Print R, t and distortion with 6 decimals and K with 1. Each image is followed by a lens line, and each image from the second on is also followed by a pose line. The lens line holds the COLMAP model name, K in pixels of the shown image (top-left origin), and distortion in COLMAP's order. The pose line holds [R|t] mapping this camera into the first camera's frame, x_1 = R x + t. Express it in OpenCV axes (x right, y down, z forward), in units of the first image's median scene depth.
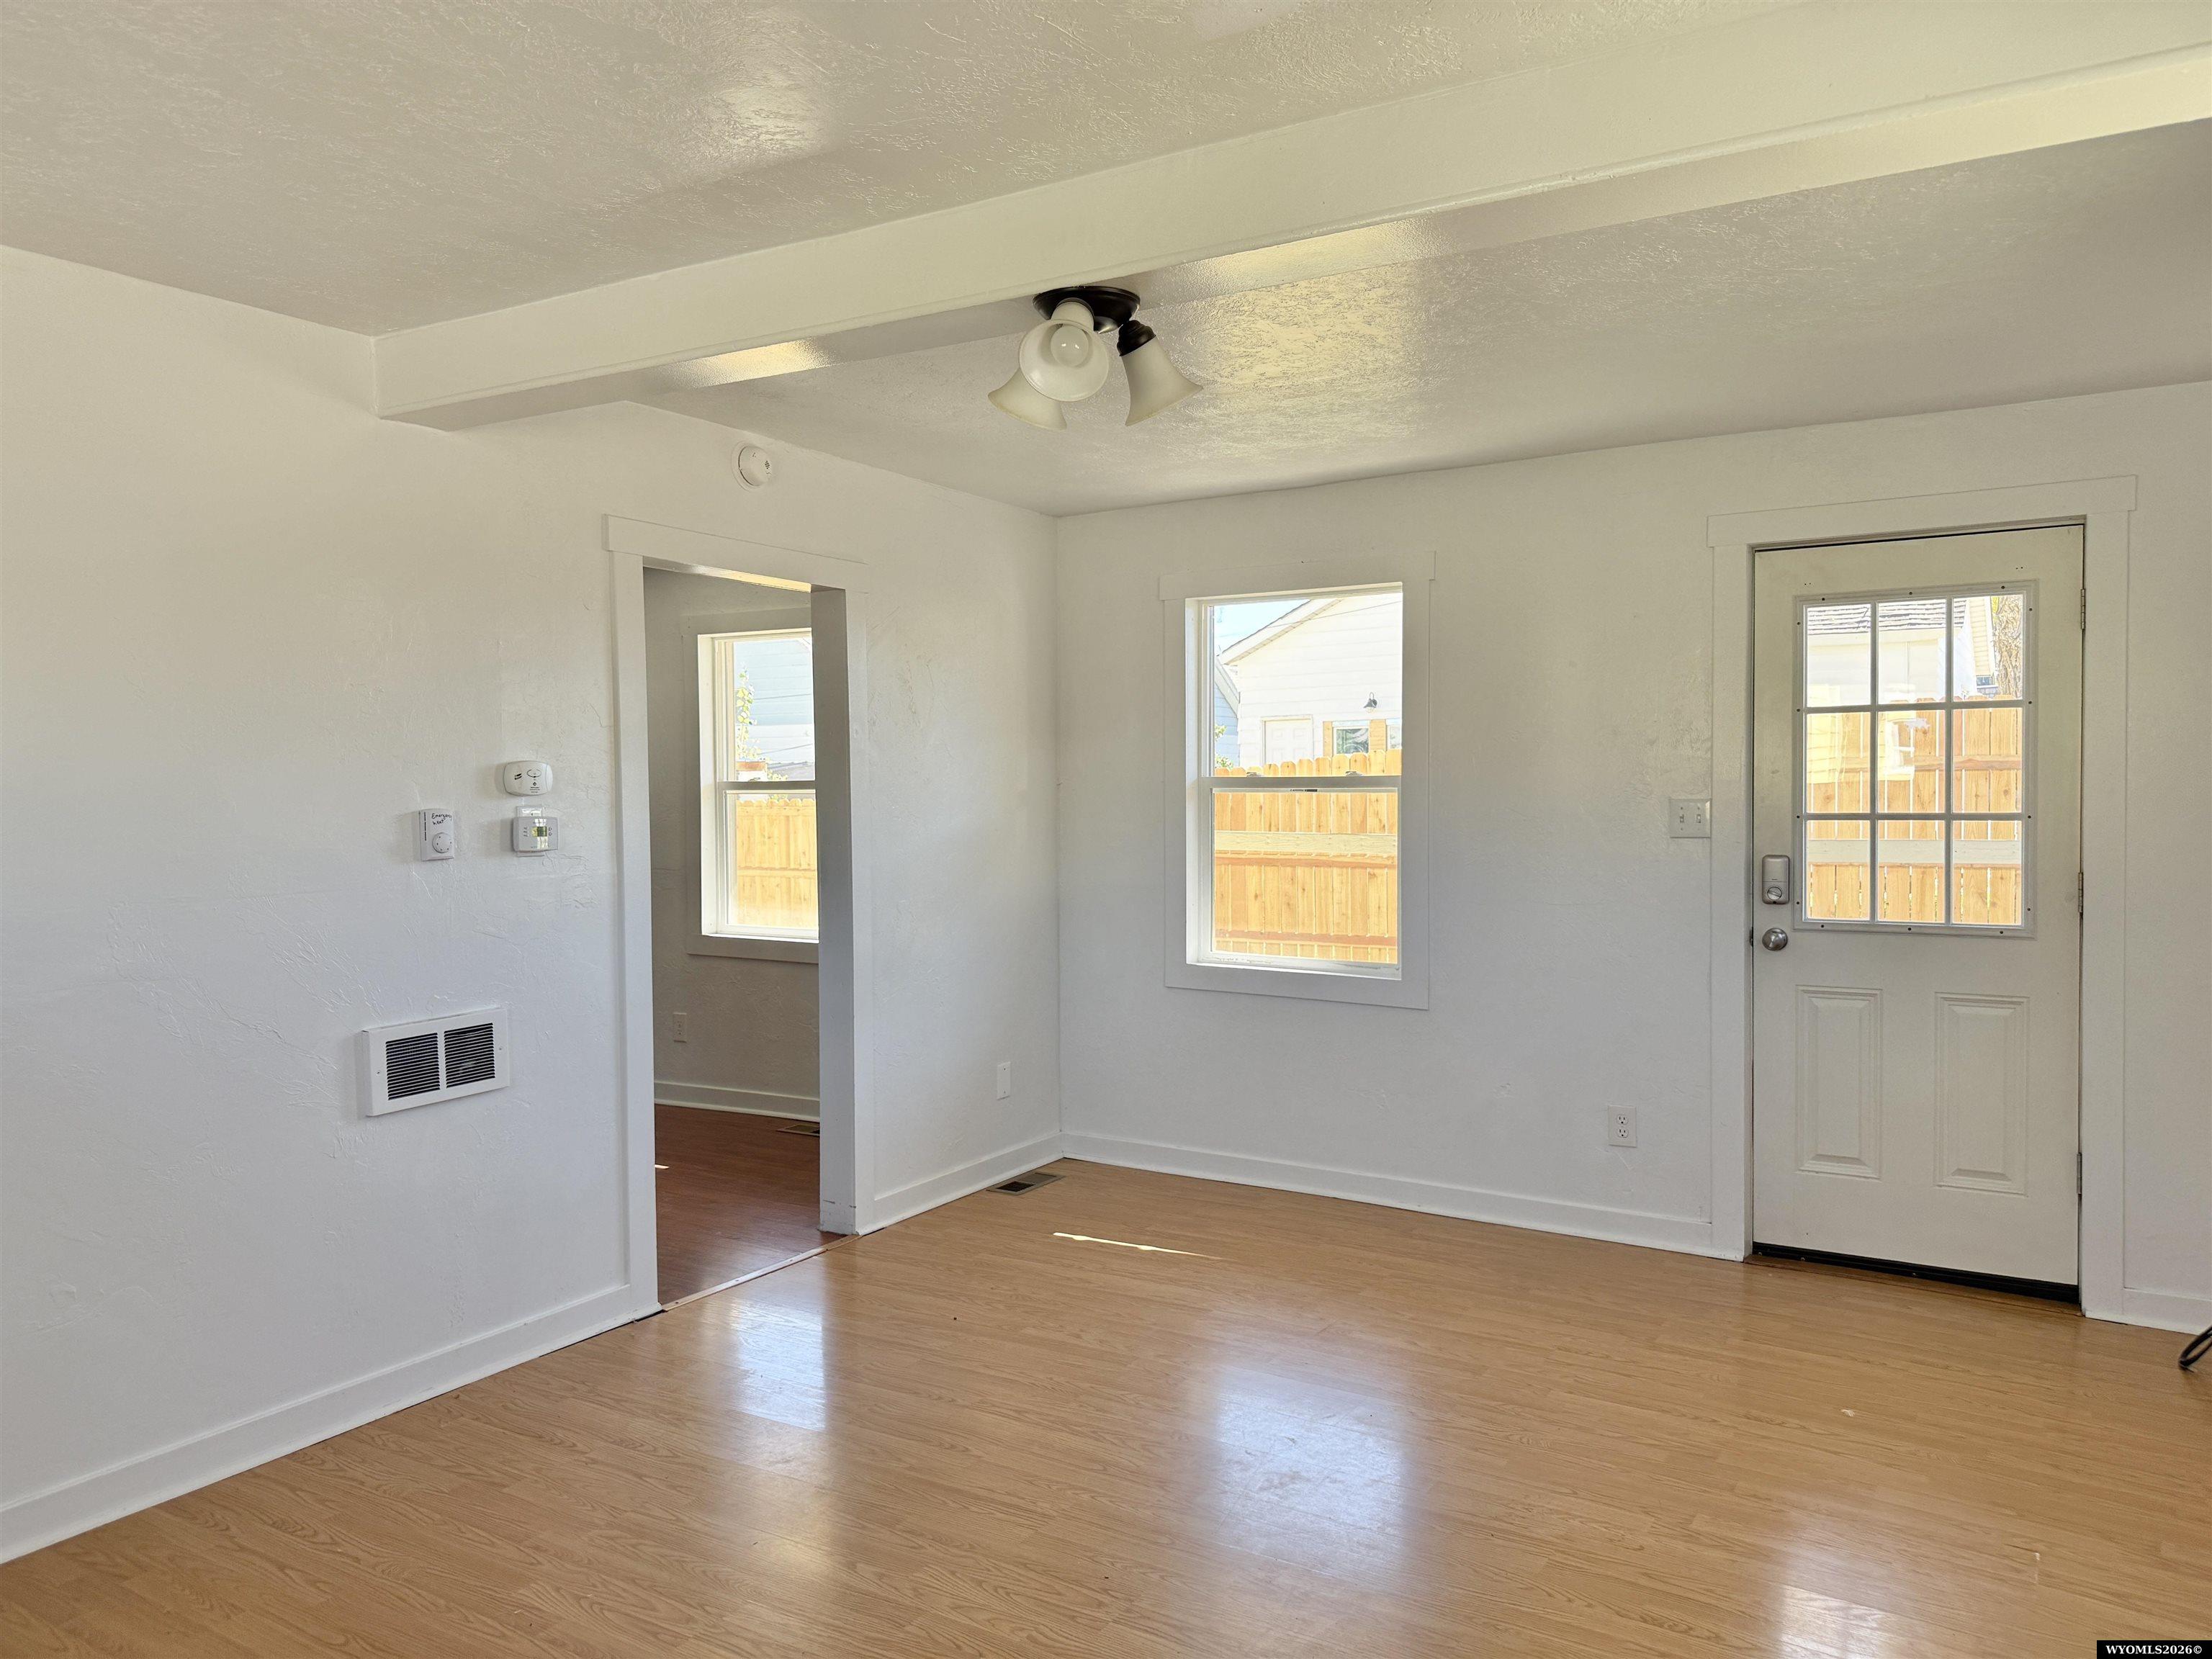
lens RADIAL K [[1559.5, 0, 1107.0], [0, 1559.5, 830.4], [0, 0, 1]] dist [0.032470, -0.036964]
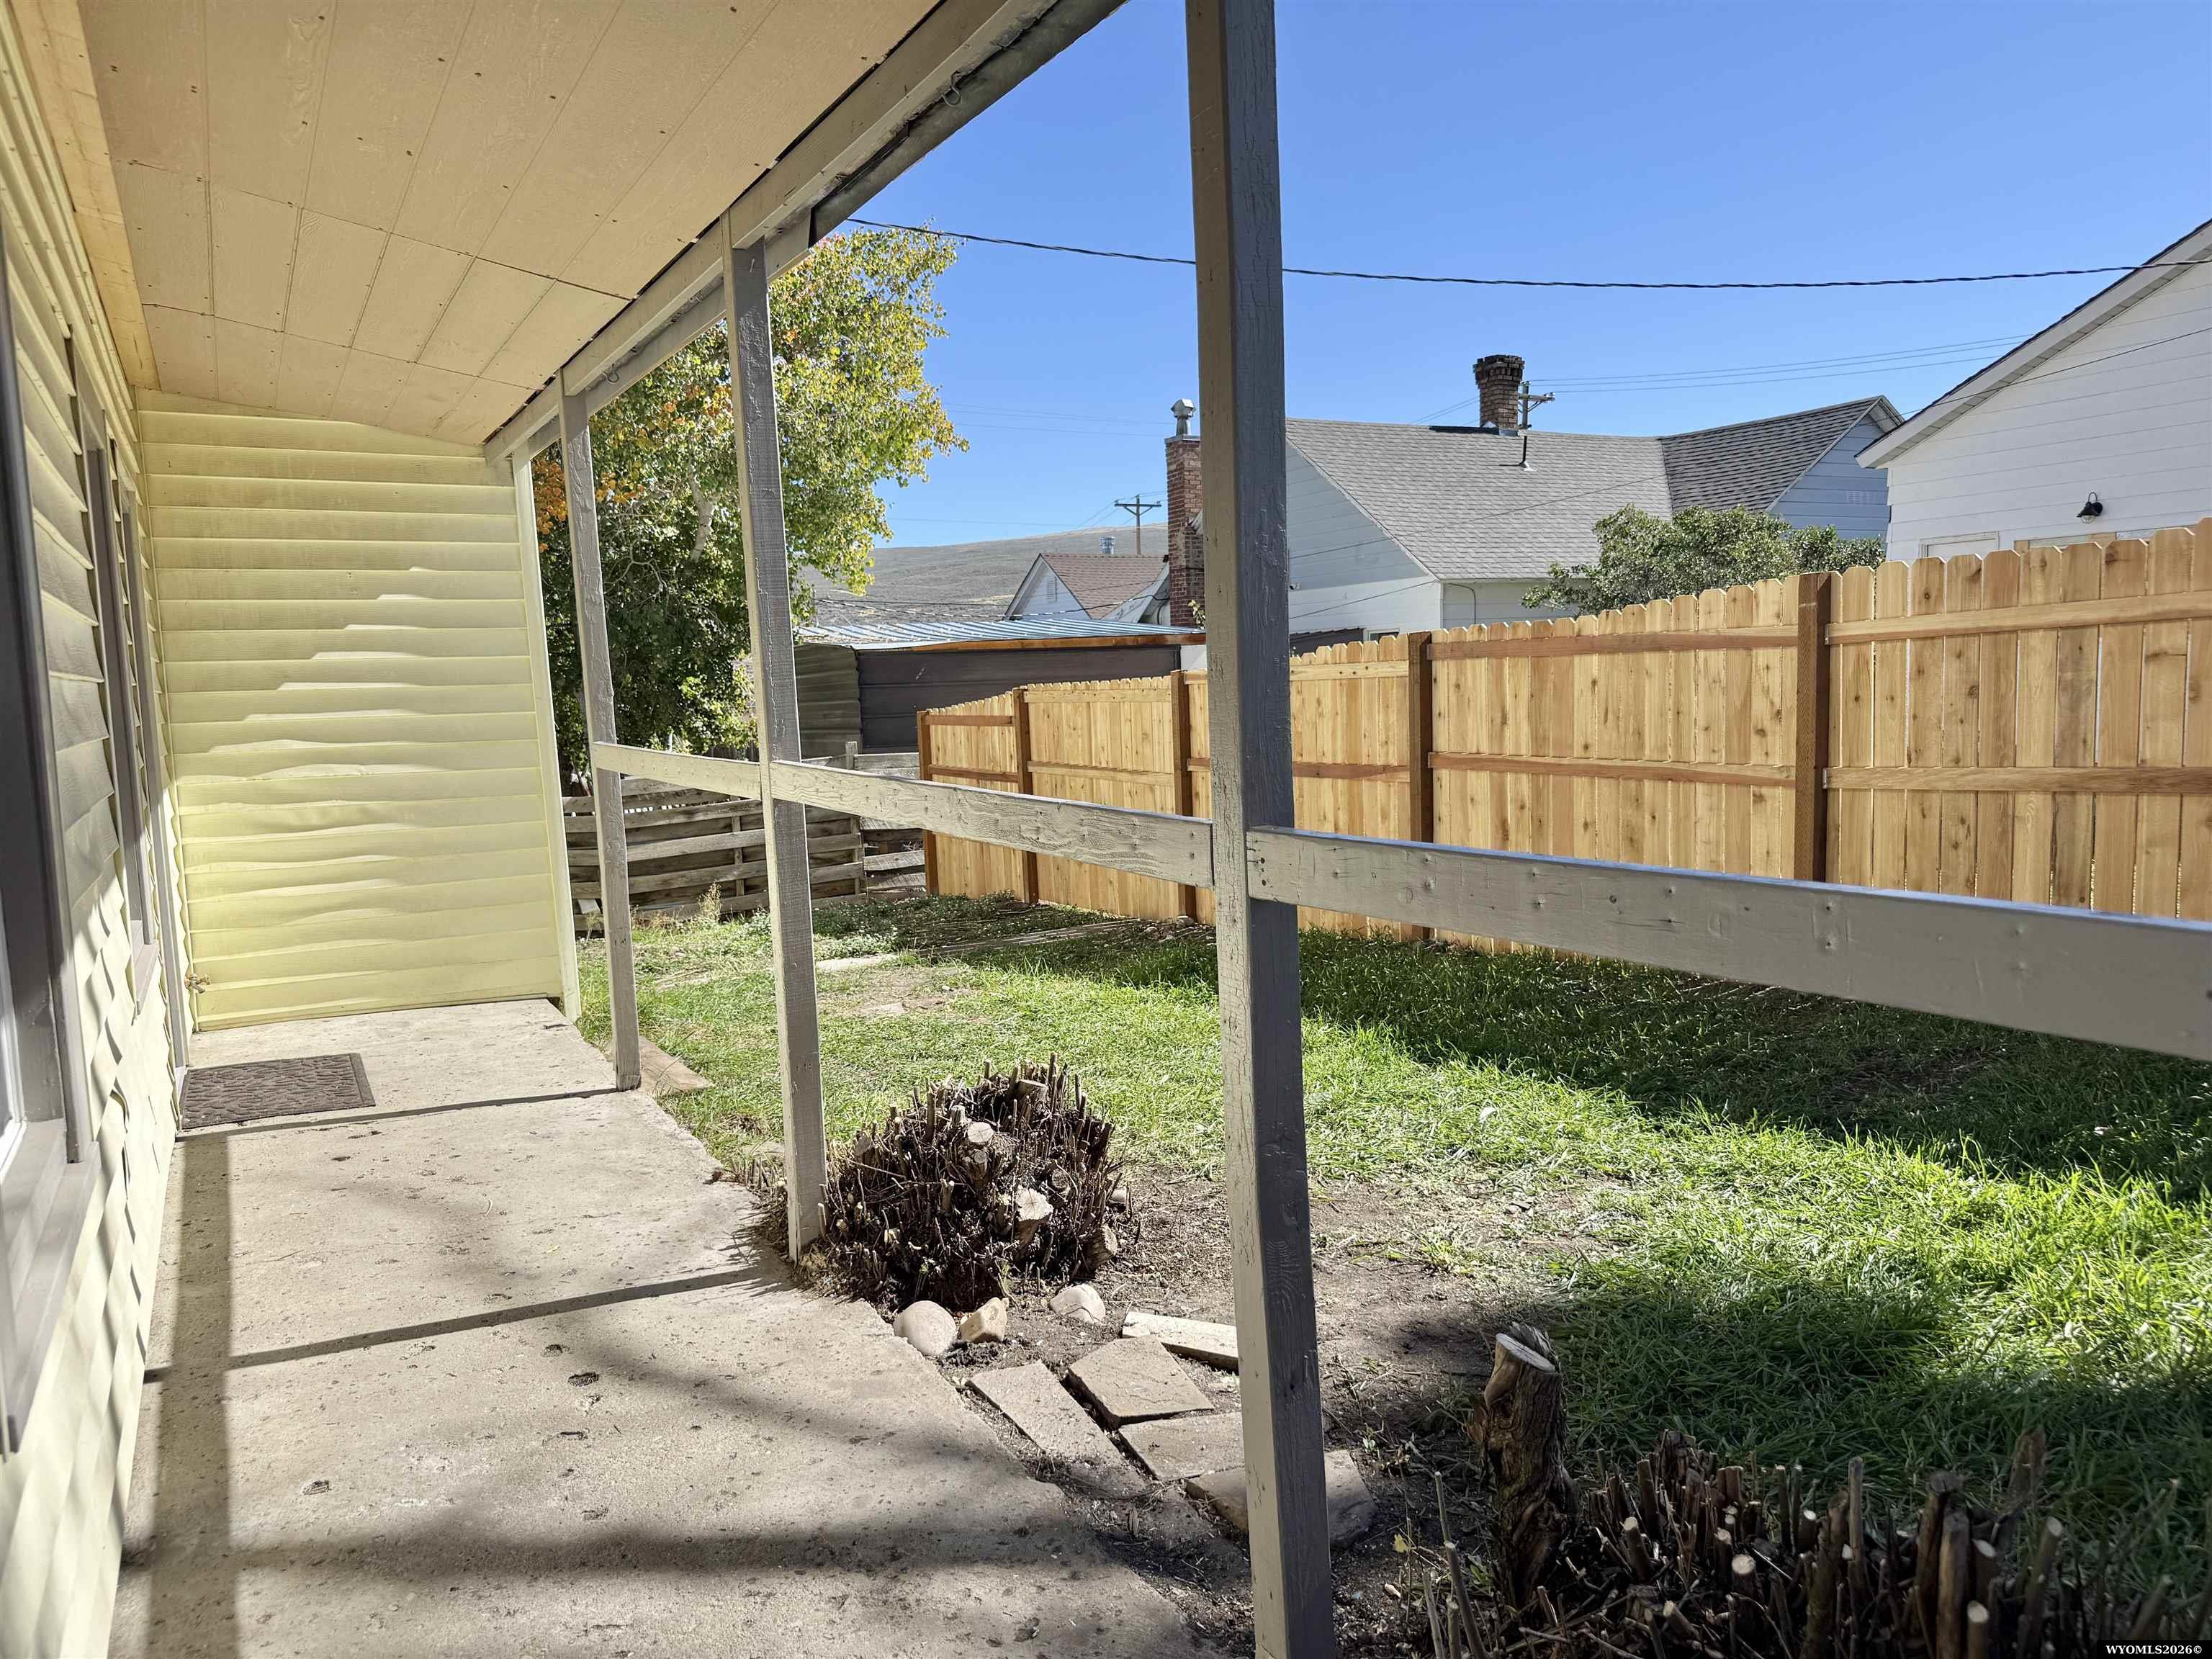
lens RADIAL K [[1559.5, 0, 1104.9], [0, 1559.5, 834.3], [0, 0, 1]] dist [0.032470, -0.036964]
pose [[0.868454, 0.030913, -0.494806, 0.242996], [0.011059, 0.996598, 0.081673, -0.007536], [0.495647, -0.076402, 0.865157, 0.373942]]
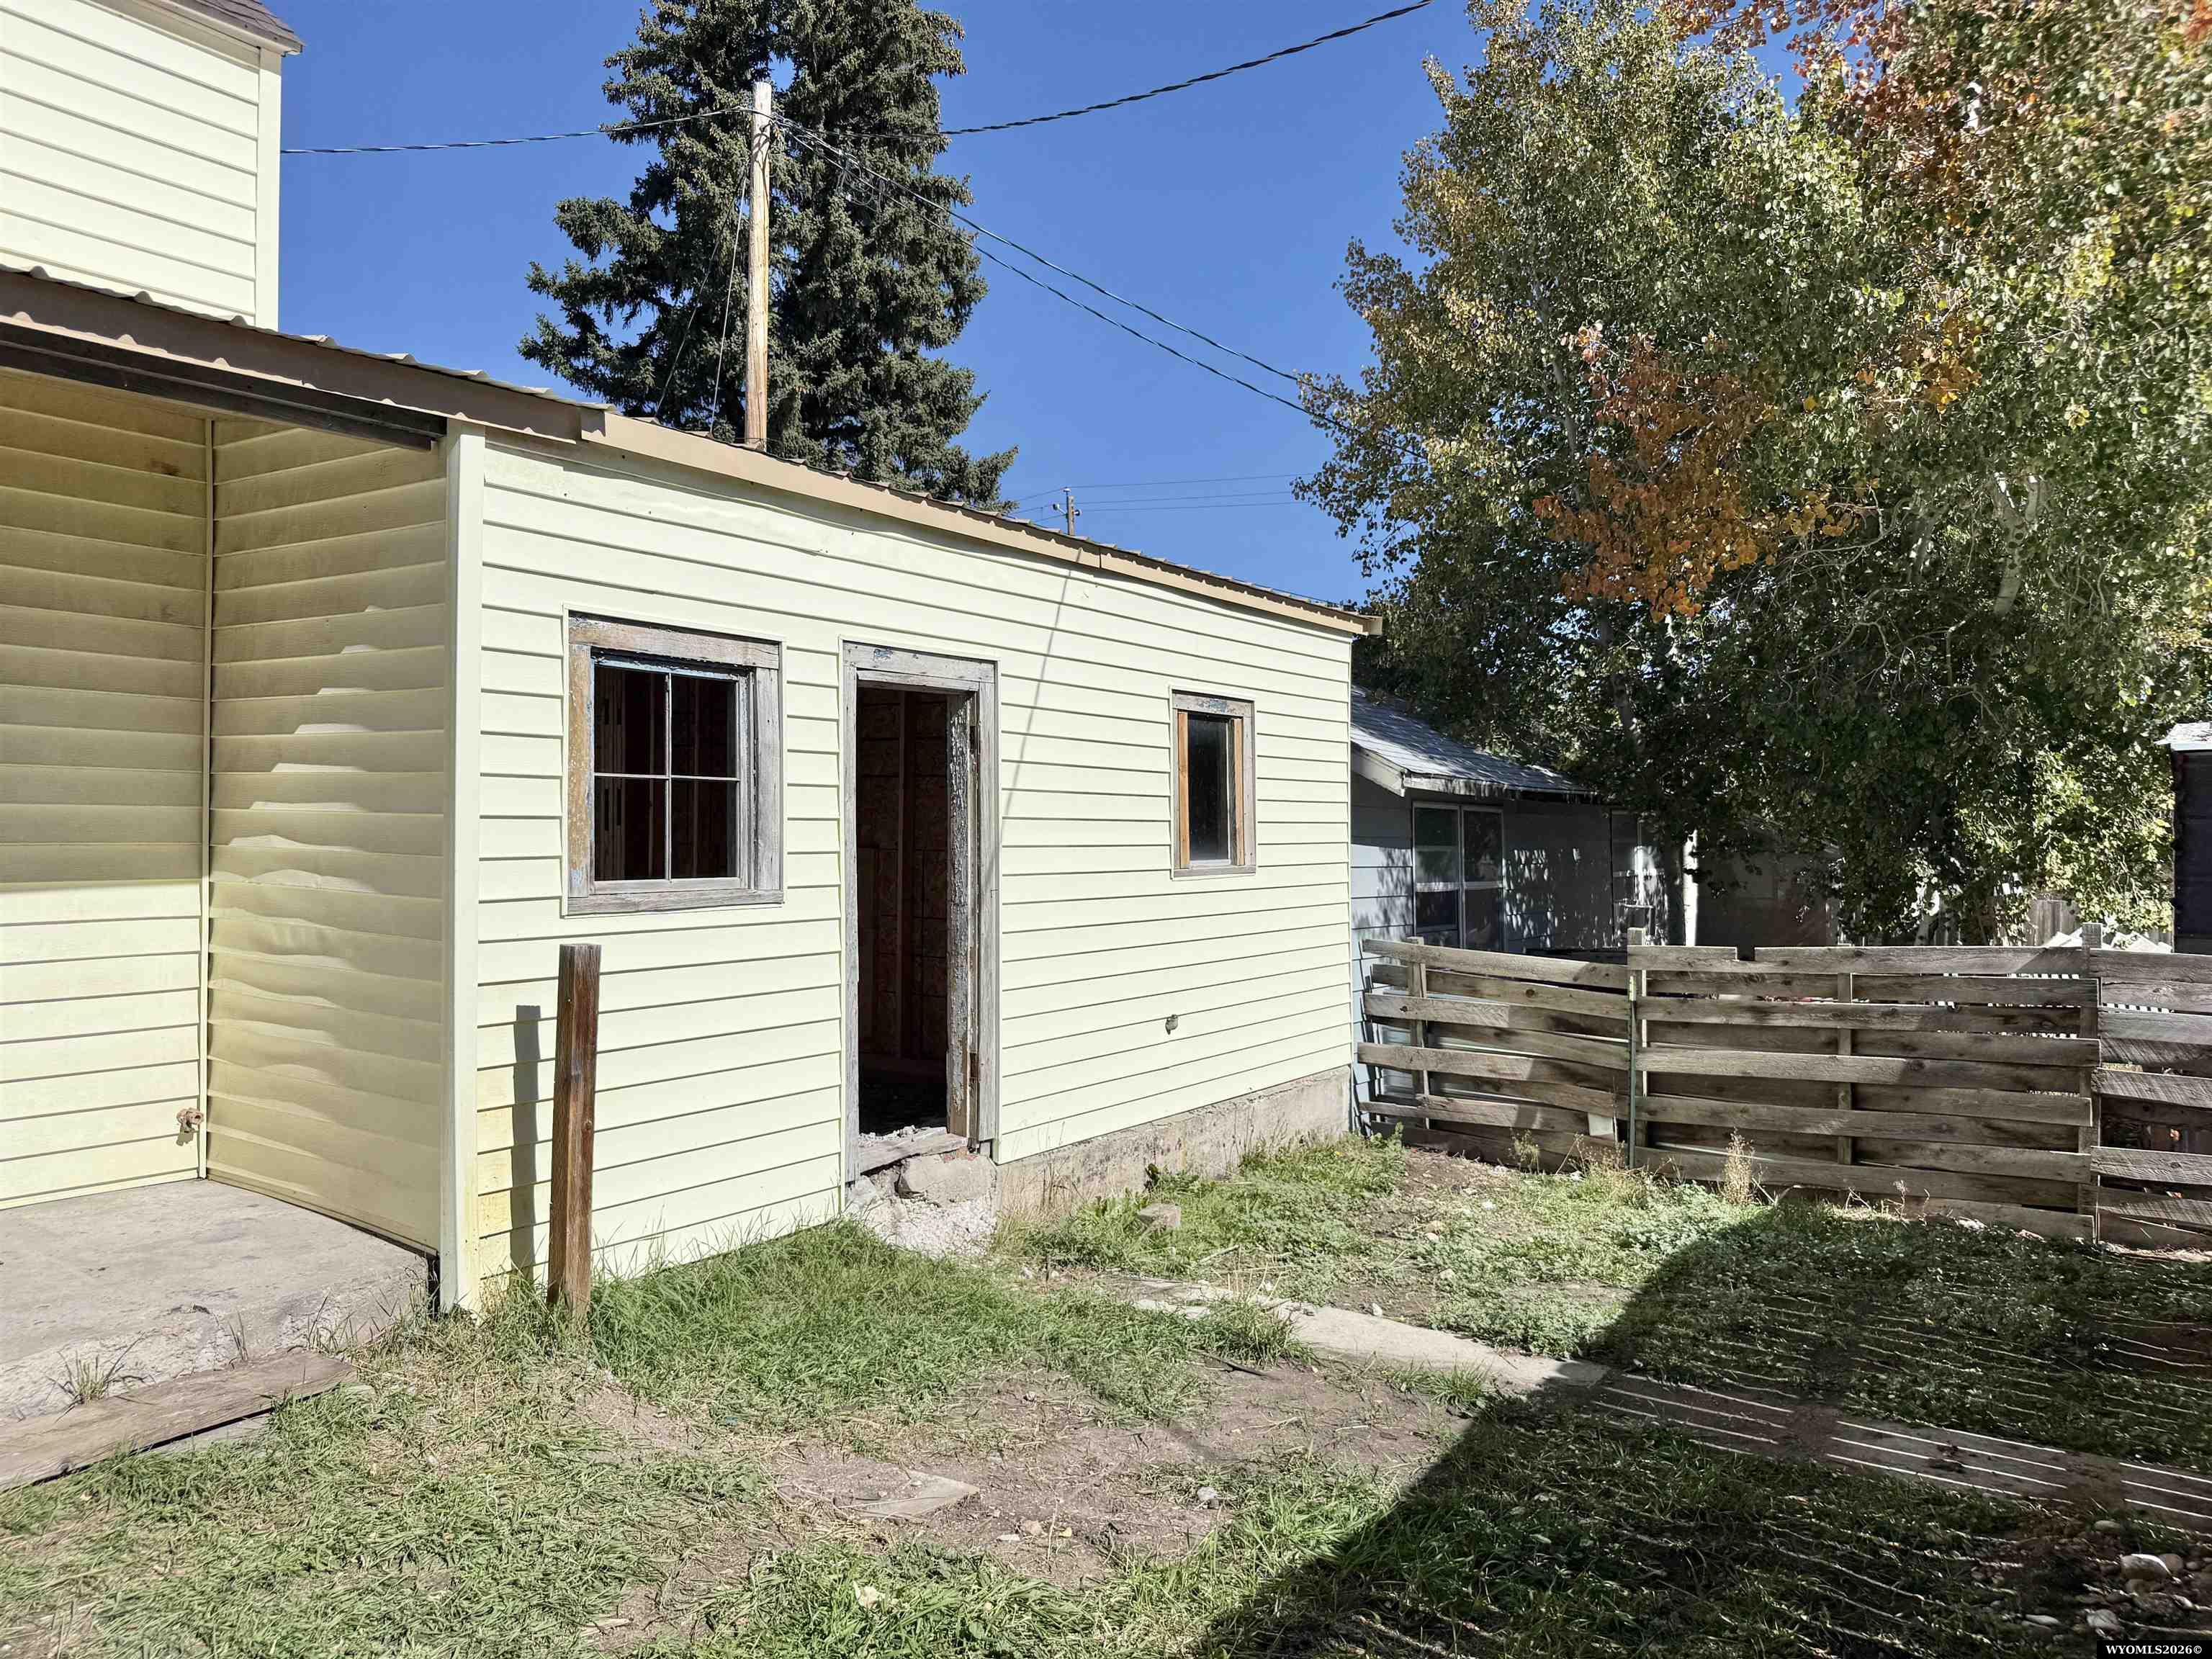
lens RADIAL K [[1559.5, 0, 1110.9], [0, 1559.5, 831.8], [0, 0, 1]] dist [0.032470, -0.036964]
pose [[-0.058039, 0.020465, -0.998105, 0.140798], [-0.040526, 0.998917, 0.022838, -0.018741], [0.997491, 0.041775, -0.057147, 0.949237]]
